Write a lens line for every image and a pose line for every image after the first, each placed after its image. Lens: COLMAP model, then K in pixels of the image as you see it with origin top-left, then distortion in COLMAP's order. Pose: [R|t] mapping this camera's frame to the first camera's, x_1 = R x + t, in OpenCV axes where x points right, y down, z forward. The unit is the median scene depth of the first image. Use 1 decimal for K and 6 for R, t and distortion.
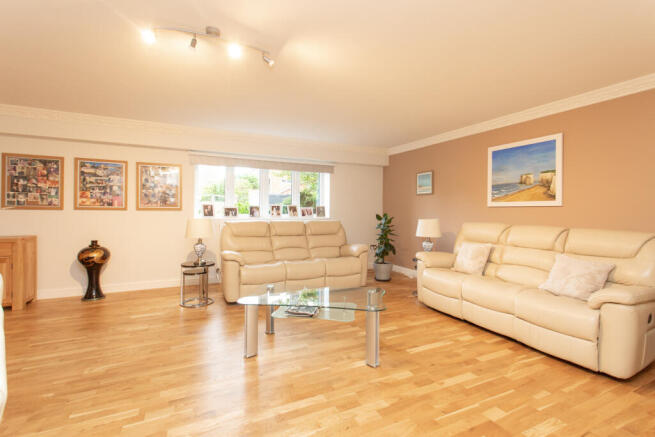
lens RADIAL K [[305.9, 0, 325.4], [0, 305.9, 212.1], [0, 0, 1]] dist [0.002905, 0.000229]
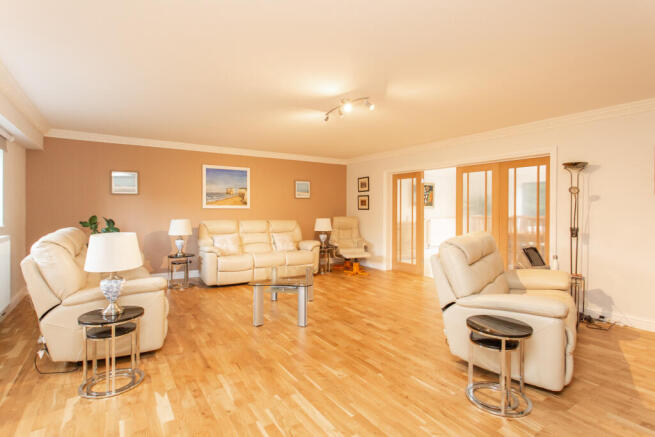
lens RADIAL K [[332.4, 0, 324.1], [0, 332.4, 215.8], [0, 0, 1]] dist [-0.003599, 0.000114]
pose [[-0.106197, -0.022404, 0.994093, -1.125450], [0.002857, 0.999735, 0.022837, -0.019636], [-0.994341, 0.005265, -0.106104, 0.721104]]
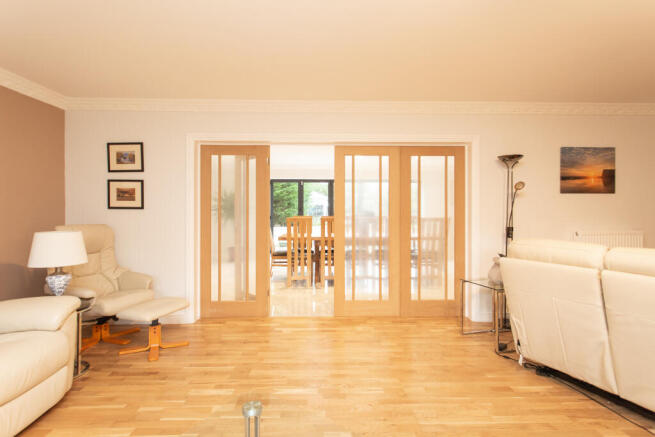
lens RADIAL K [[364.3, 0, 335.3], [0, 364.3, 200.1], [0, 0, 1]] dist [0.015033, -0.001085]
pose [[-0.911683, 0.000829, 0.410895, -0.169318], [0.001662, 0.999997, 0.001671, -0.036504], [-0.410892, 0.002206, -0.911681, 0.992920]]
